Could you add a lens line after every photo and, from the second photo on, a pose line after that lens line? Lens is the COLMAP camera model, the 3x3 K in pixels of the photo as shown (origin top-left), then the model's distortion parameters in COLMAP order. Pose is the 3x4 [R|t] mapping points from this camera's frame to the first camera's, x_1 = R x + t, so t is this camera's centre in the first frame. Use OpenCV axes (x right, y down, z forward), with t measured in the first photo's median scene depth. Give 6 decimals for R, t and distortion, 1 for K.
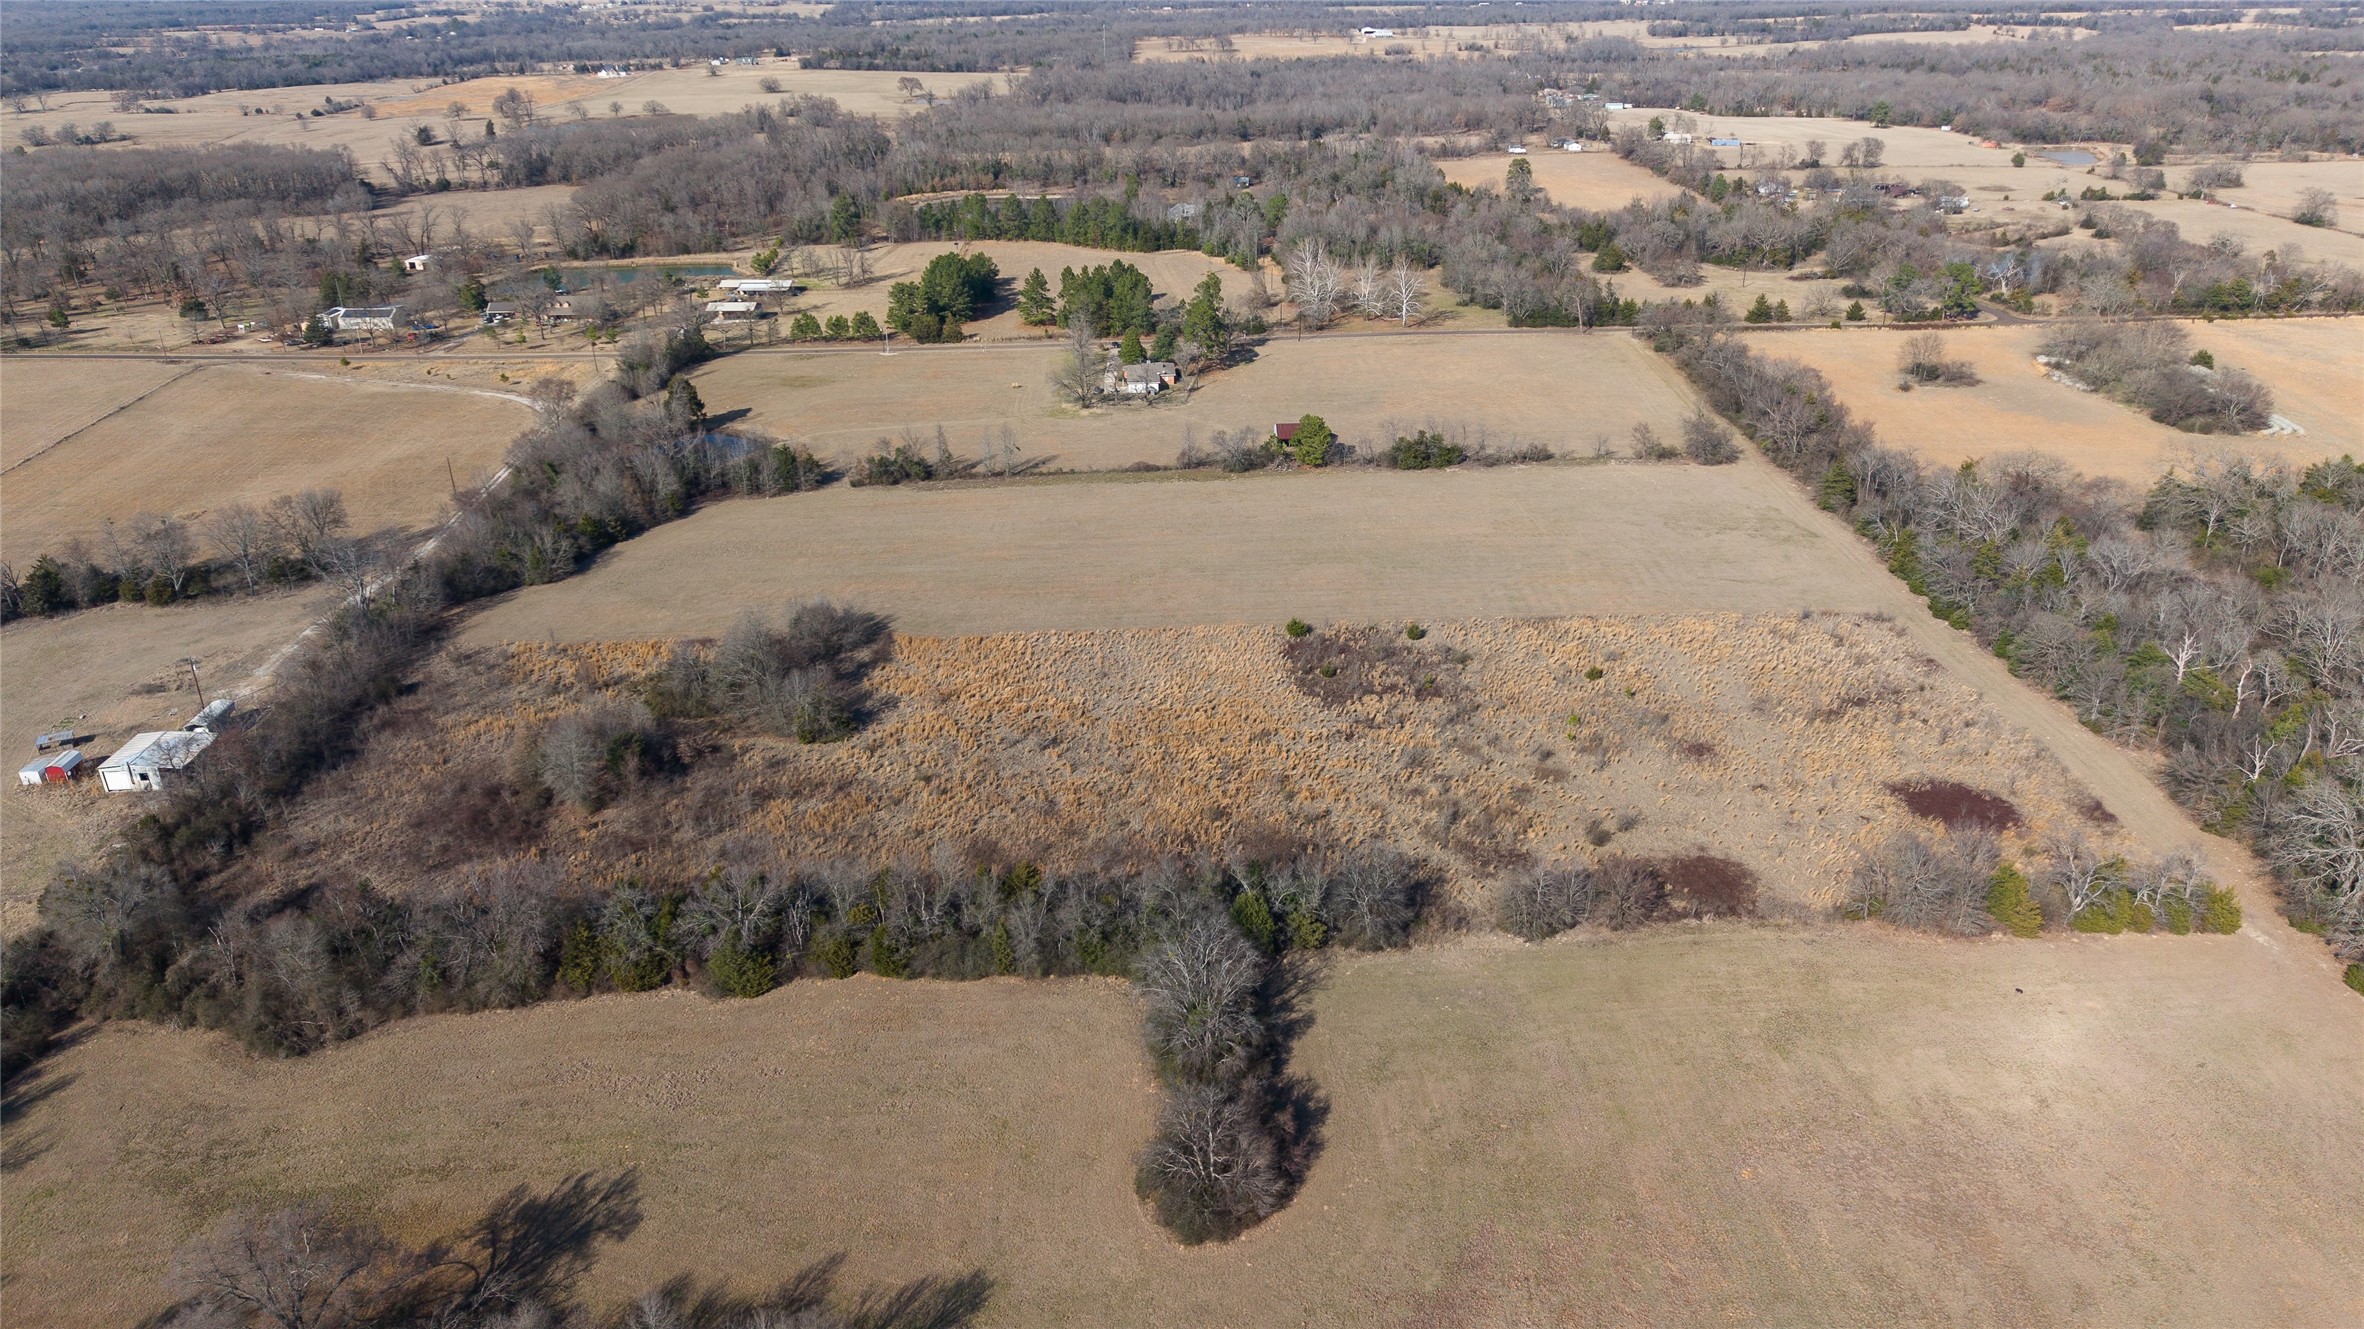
lens RADIAL K [[1573.7, 0, 1186.1], [0, 1573.7, 659.7], [0, 0, 1]] dist [0.032958, -0.035123]
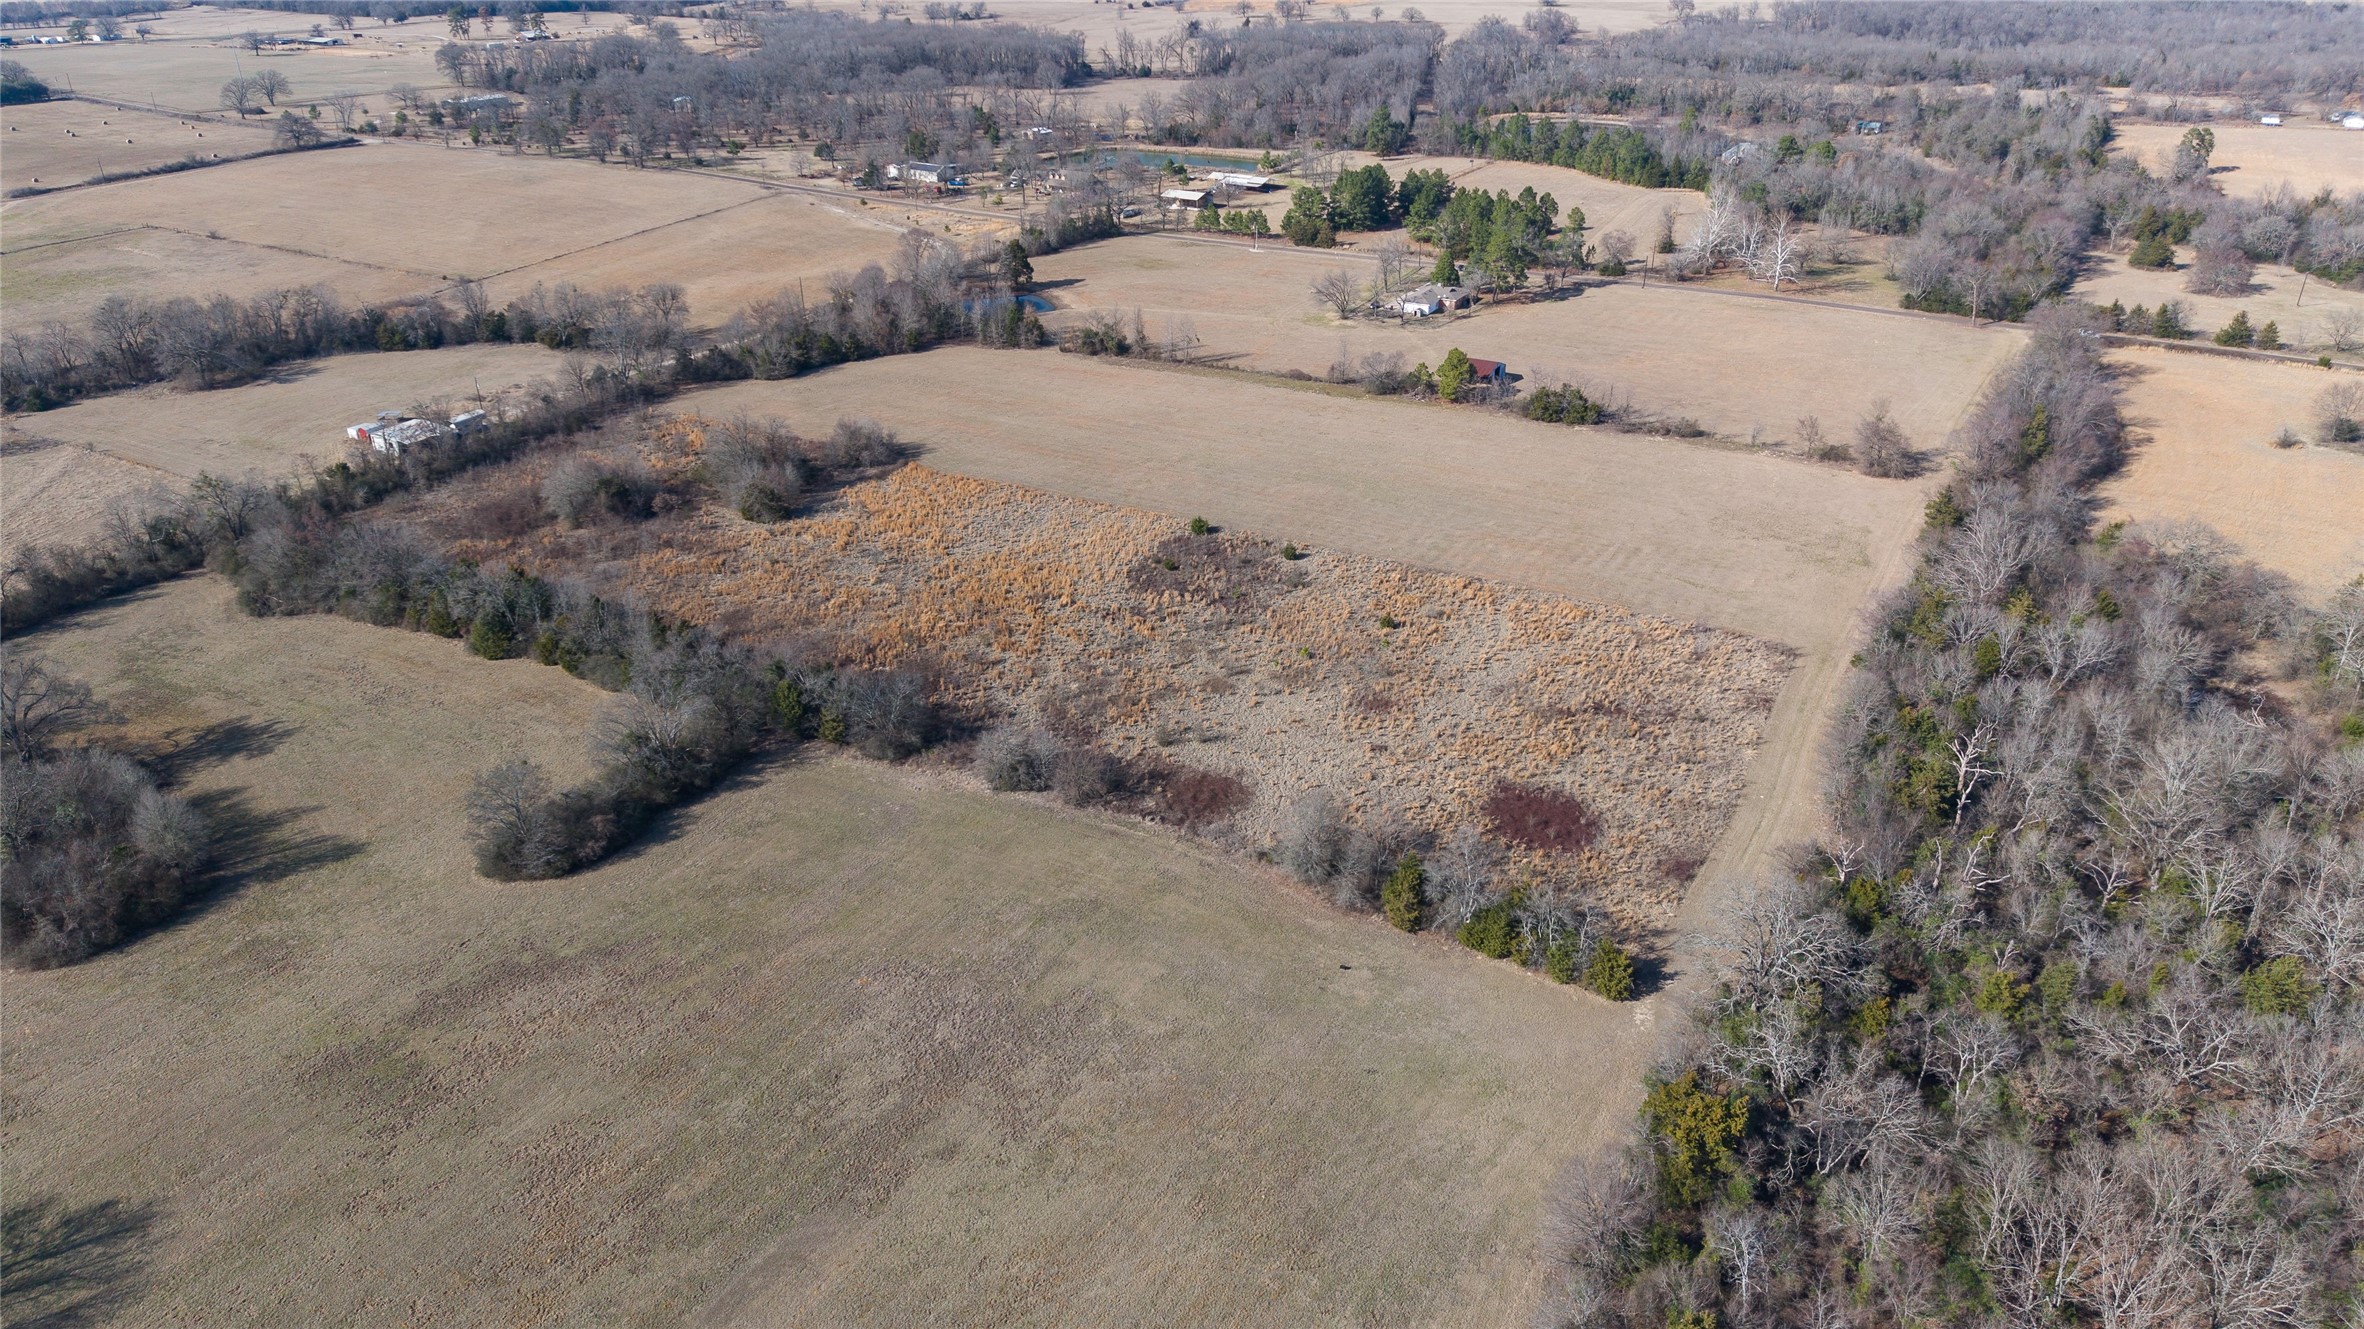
lens RADIAL K [[1573.7, 0, 1186.1], [0, 1573.7, 659.7], [0, 0, 1]] dist [0.032958, -0.035123]
pose [[0.852200, 0.243705, -0.462994, 0.439876], [-0.221523, 0.969733, 0.102693, -0.029883], [0.474008, 0.015049, 0.880392, 0.043750]]
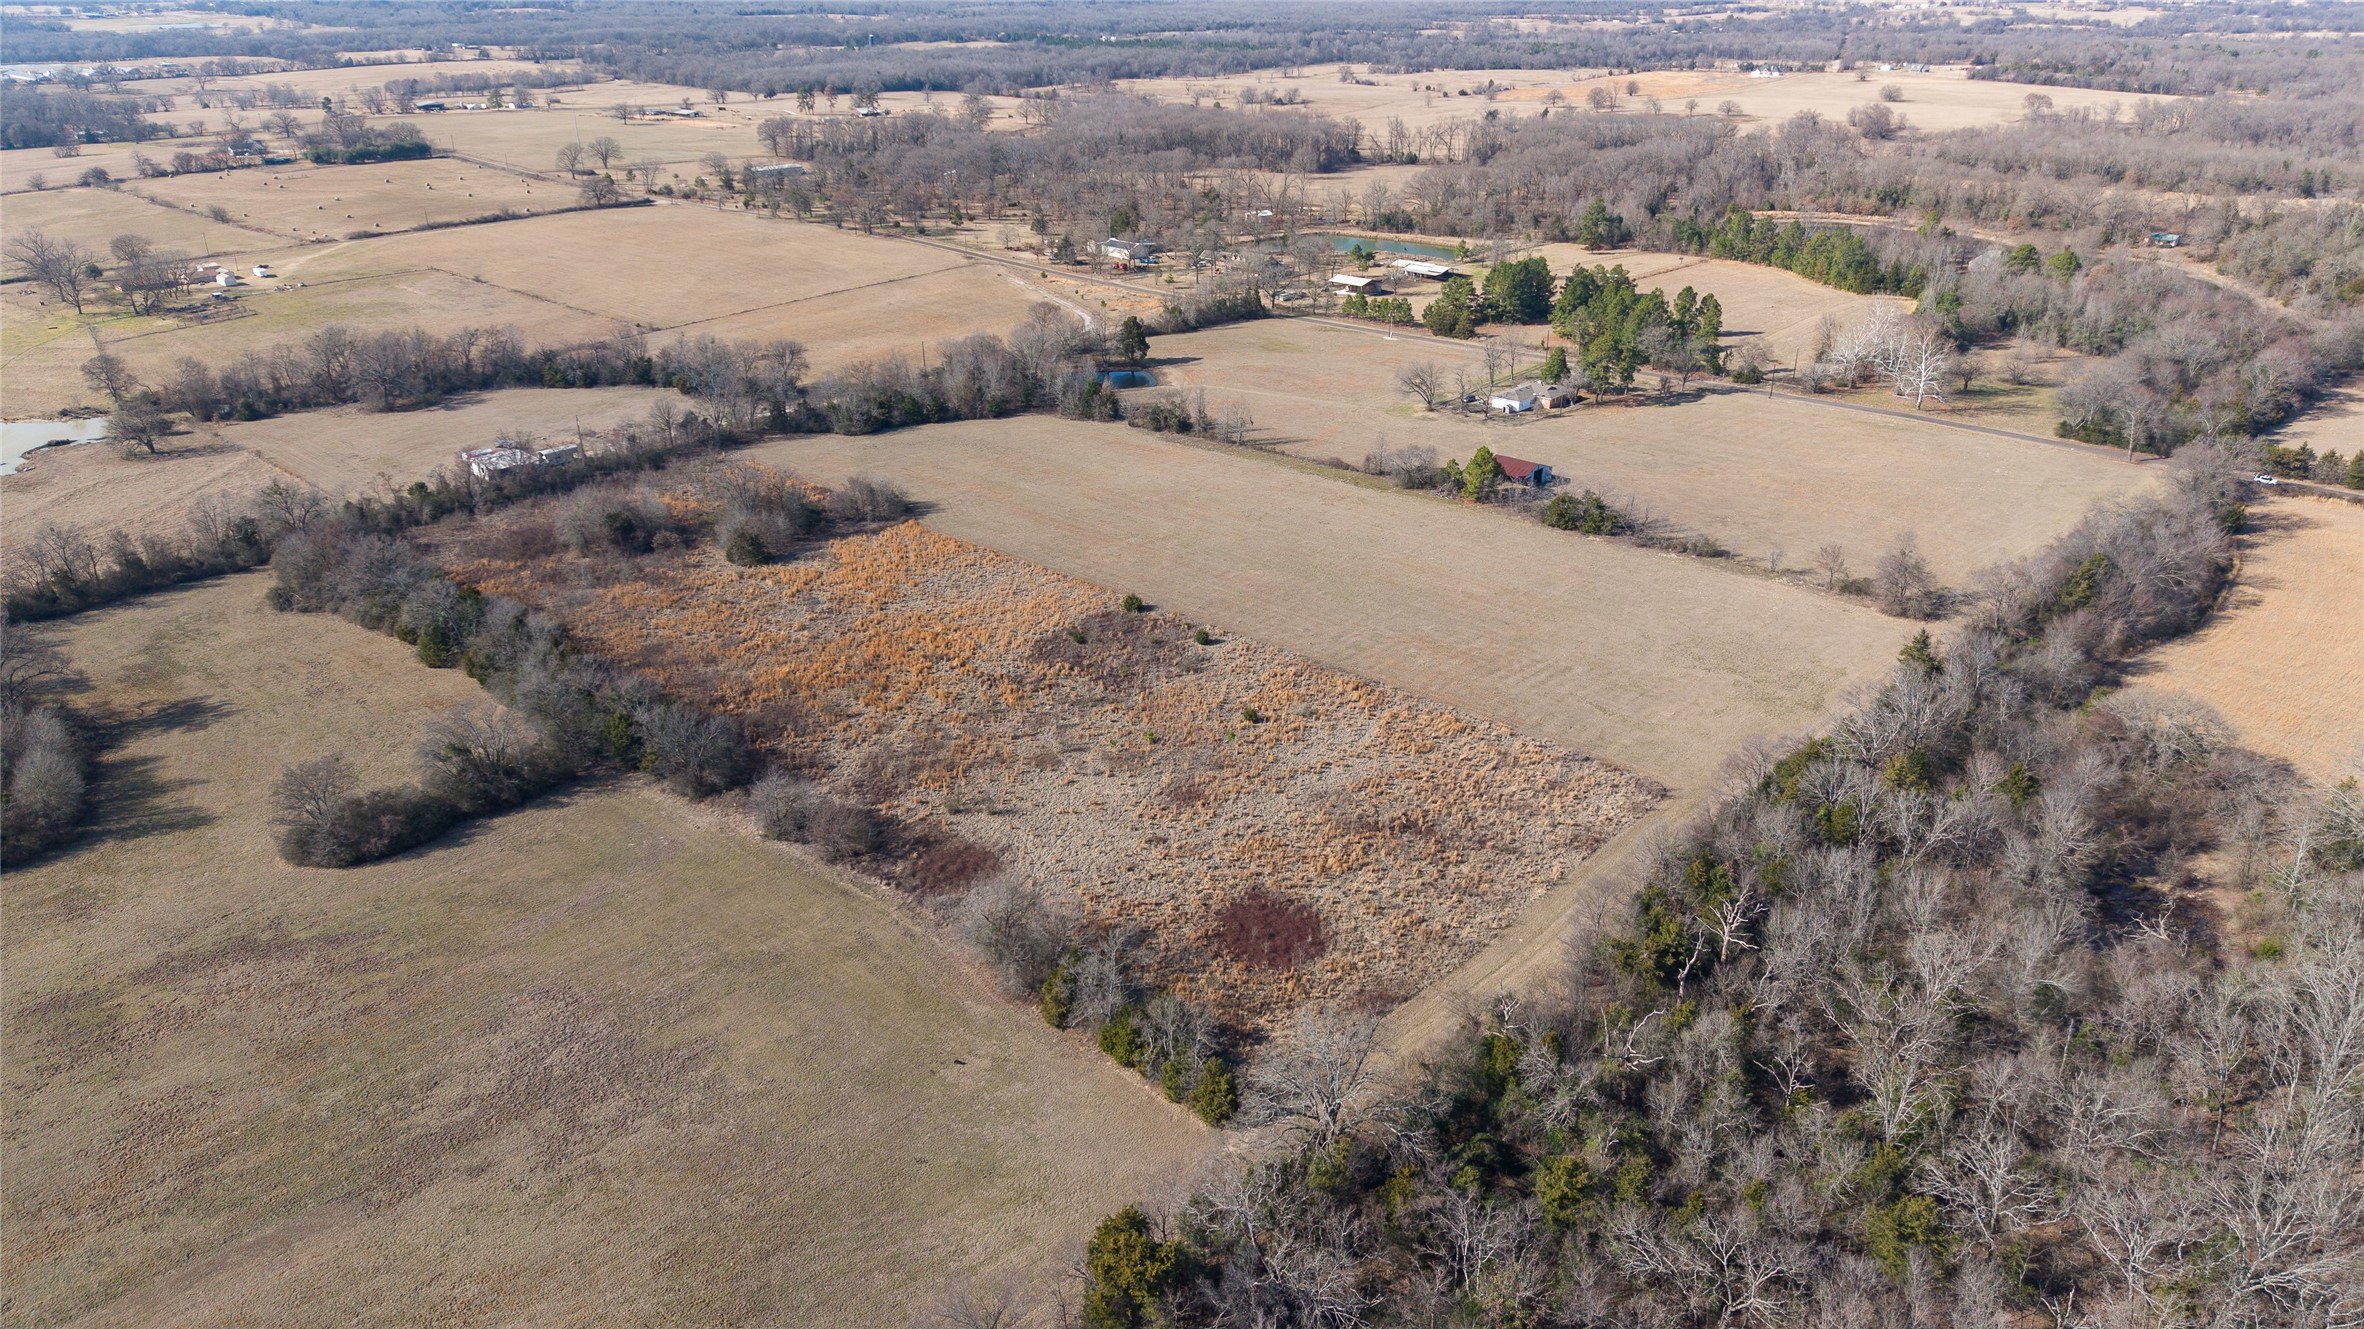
lens RADIAL K [[1573.7, 0, 1186.1], [0, 1573.7, 659.7], [0, 0, 1]] dist [0.032958, -0.035123]
pose [[0.707640, 0.295717, -0.641714, 0.602680], [-0.294713, 0.948962, 0.112315, -0.086904], [0.642176, 0.109642, 0.758676, 0.165053]]
